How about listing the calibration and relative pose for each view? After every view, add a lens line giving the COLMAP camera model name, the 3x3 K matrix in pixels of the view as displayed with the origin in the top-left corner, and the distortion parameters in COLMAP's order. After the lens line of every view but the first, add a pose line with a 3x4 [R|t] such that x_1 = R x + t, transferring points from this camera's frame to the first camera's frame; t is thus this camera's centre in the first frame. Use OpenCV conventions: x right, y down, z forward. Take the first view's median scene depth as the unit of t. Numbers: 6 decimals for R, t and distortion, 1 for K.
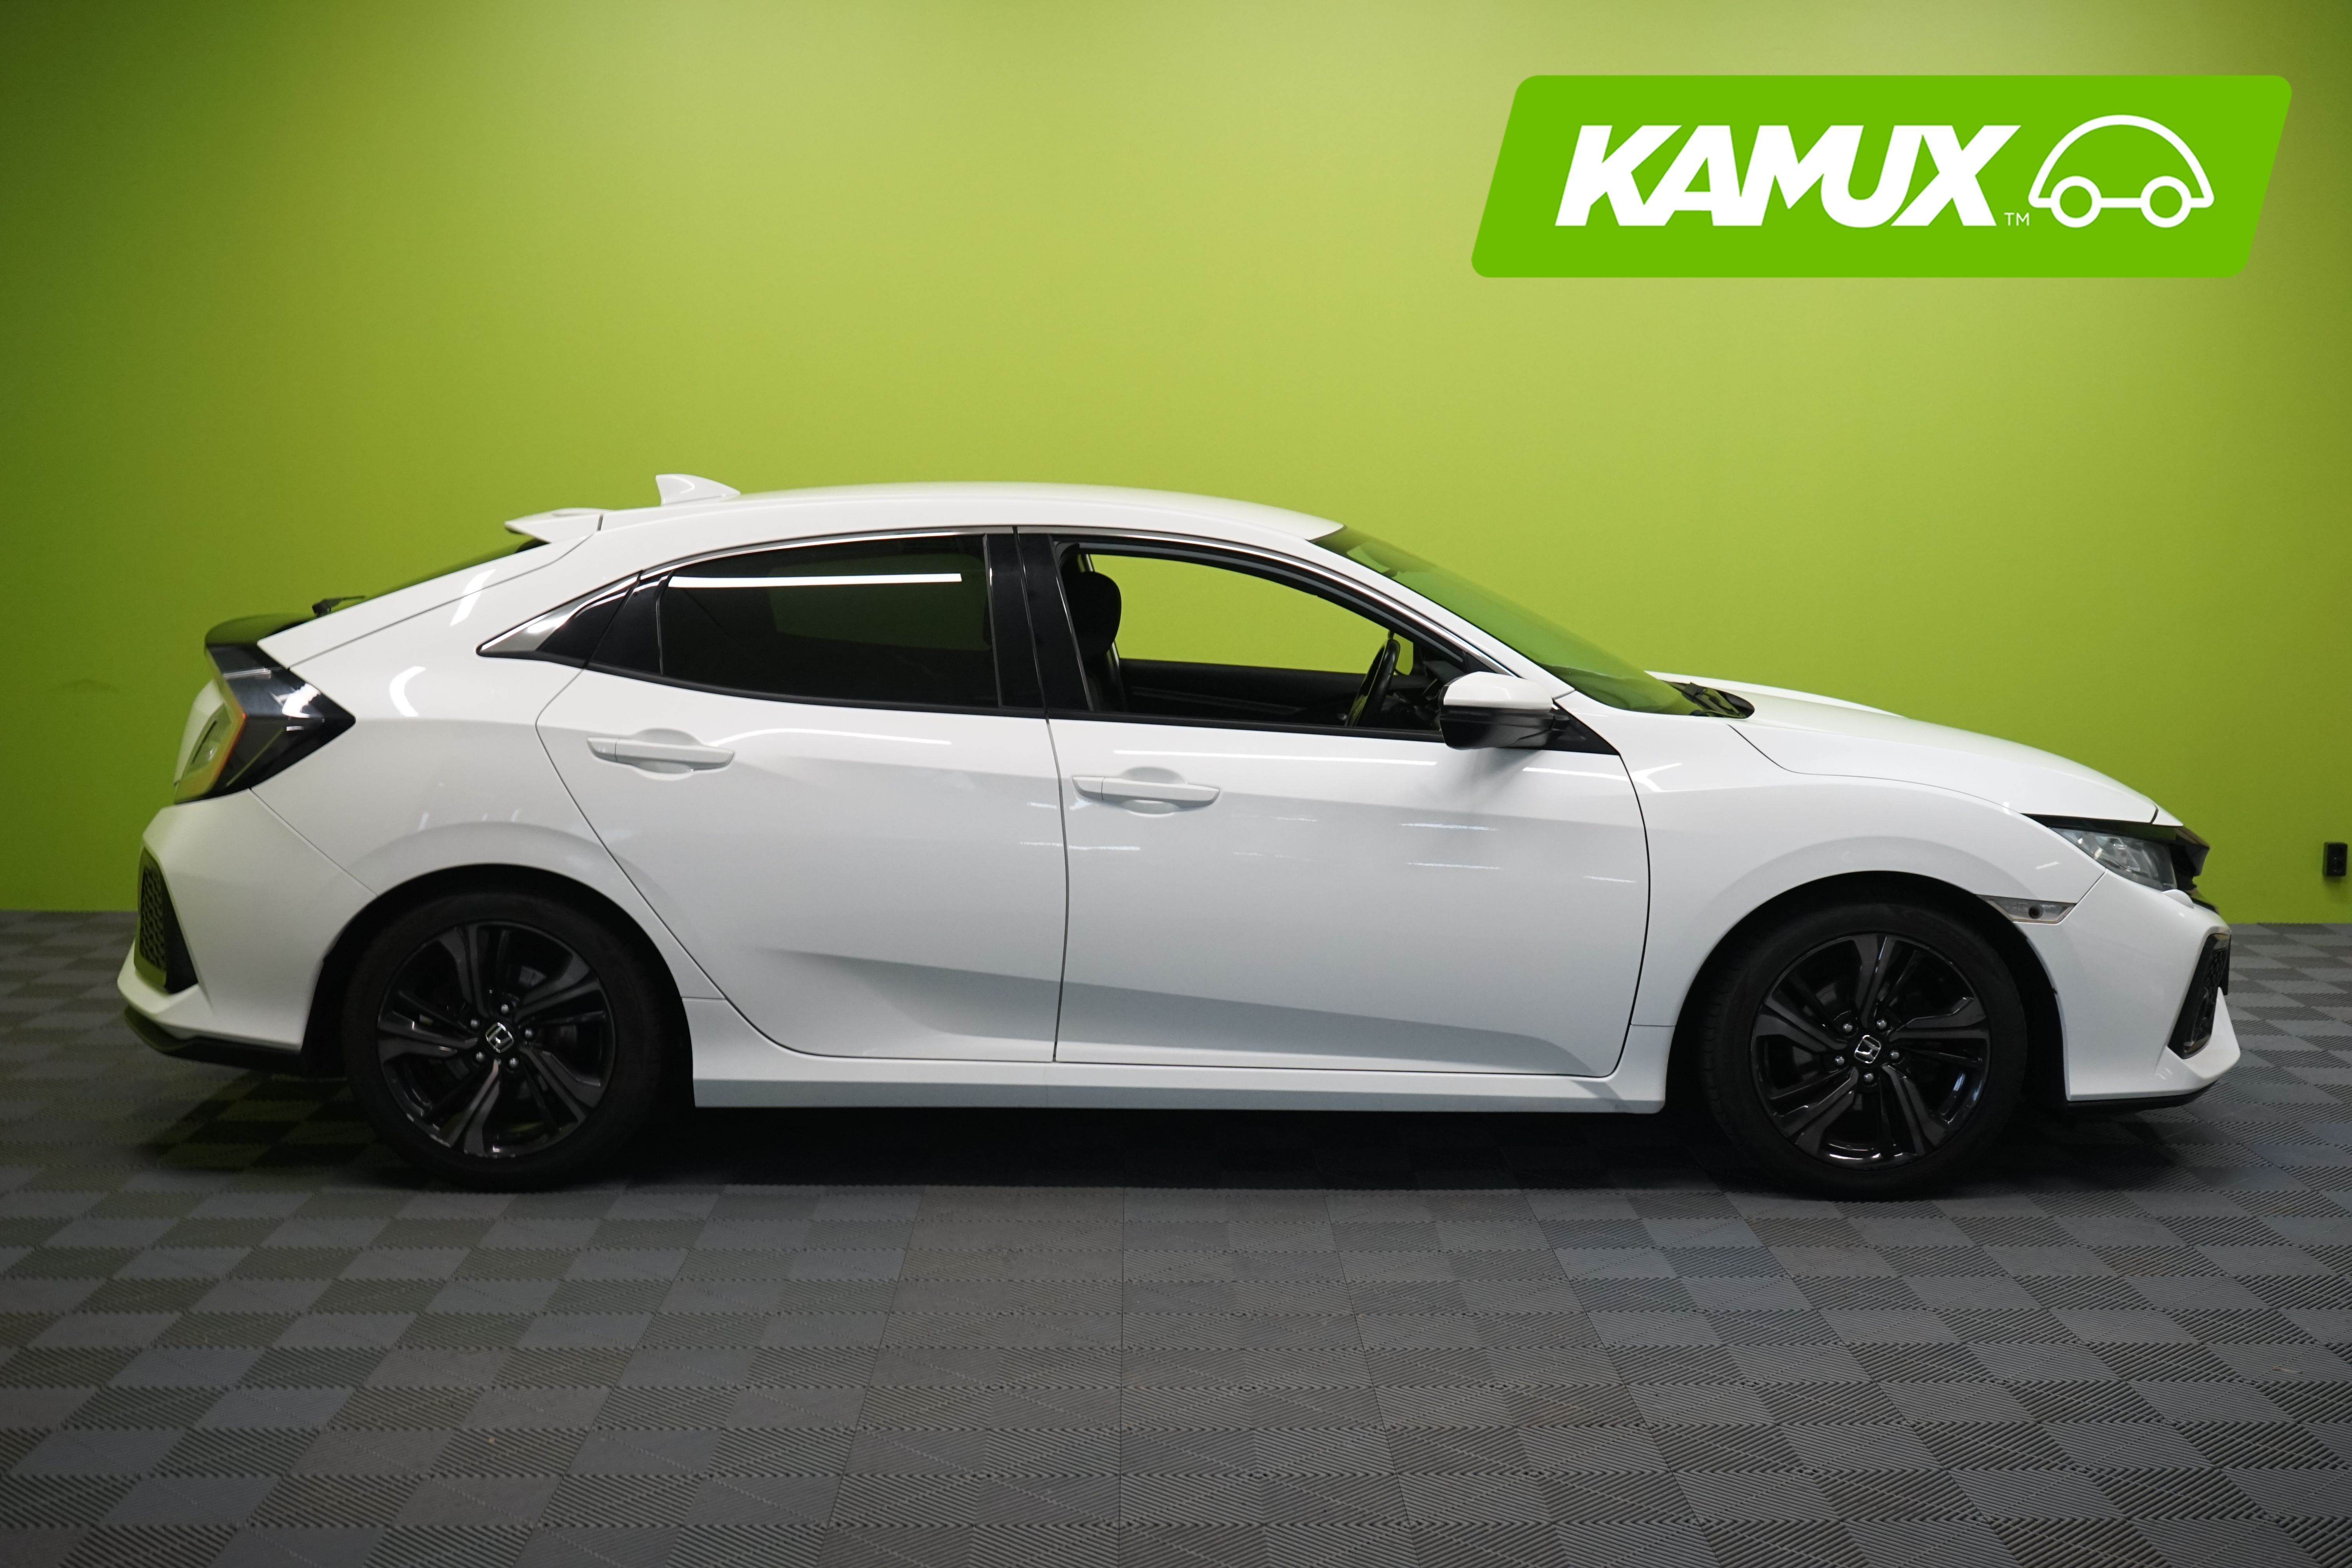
lens RADIAL K [[2815.7, 0, 1176.0], [0, 2815.7, 784.0], [0, 0, 1]] dist [-0.002253, 0.008521]
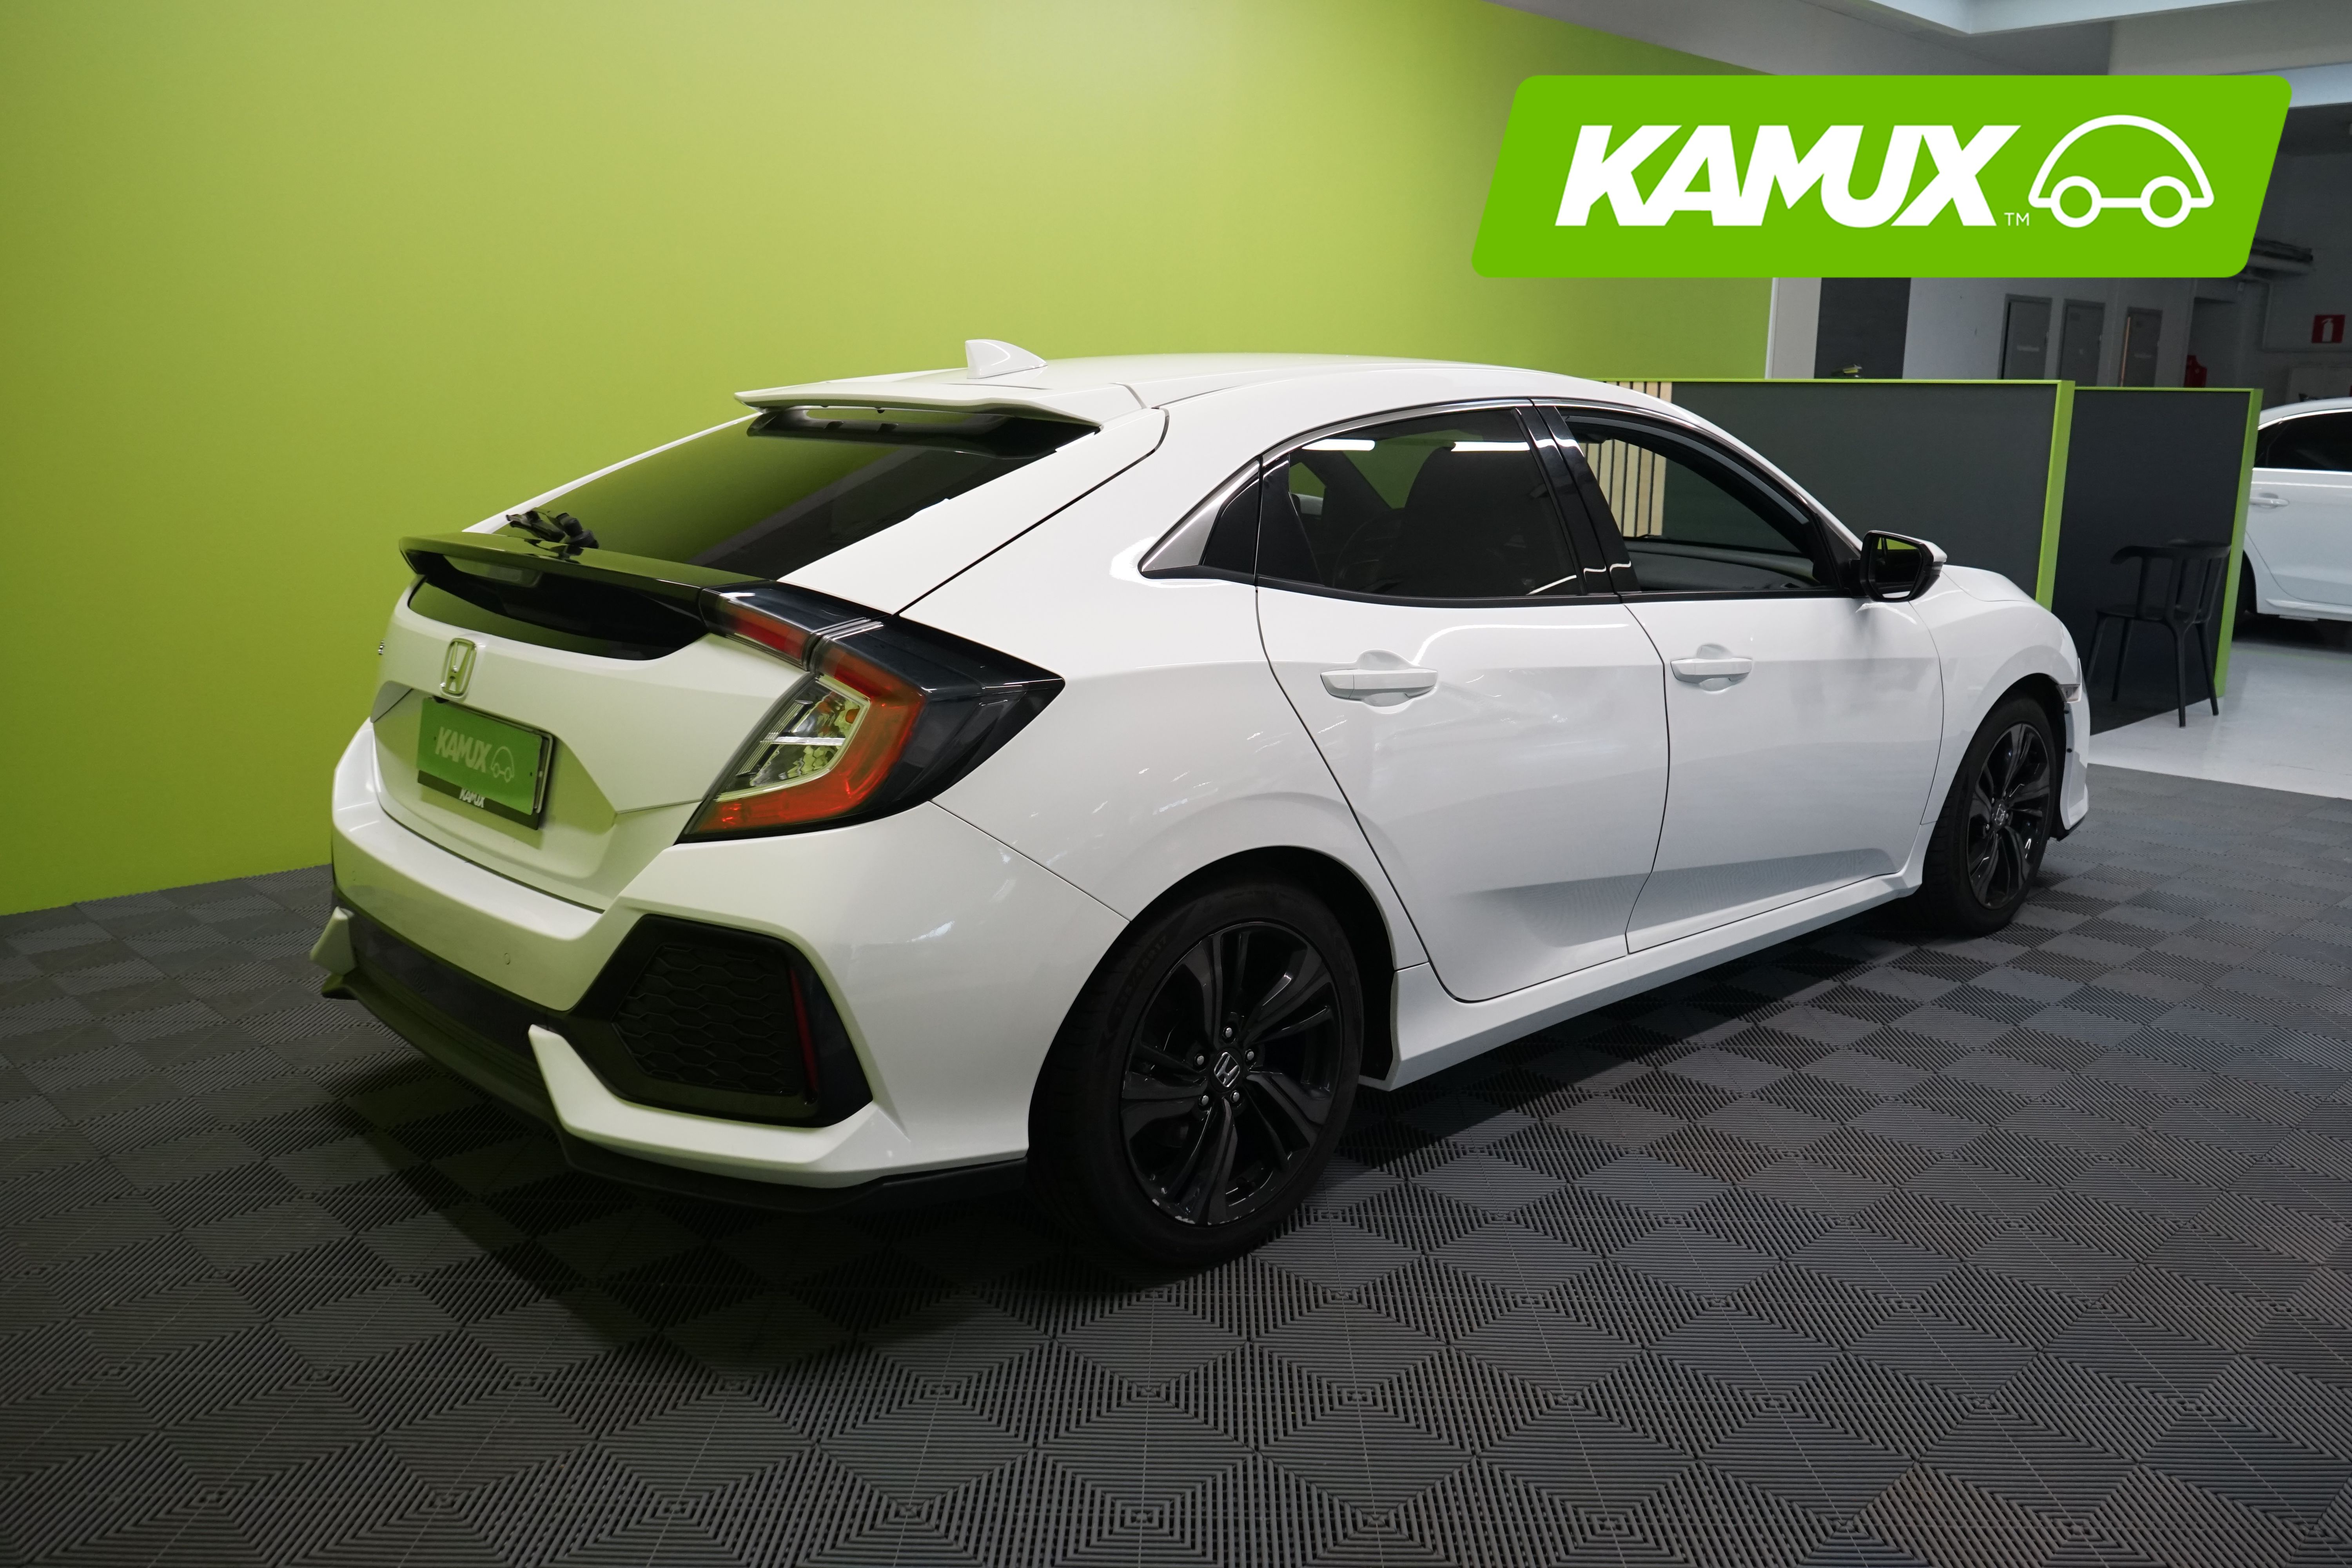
lens RADIAL K [[1858.1, 0, 1176.0], [0, 1858.1, 784.0], [0, 0, 1]] dist [-0.006312, -0.015109]
pose [[0.731280, -0.141783, 0.667179, -0.582979], [0.071380, 0.988694, 0.131870, -0.056190], [-0.678332, -0.048811, 0.733132, 0.641584]]
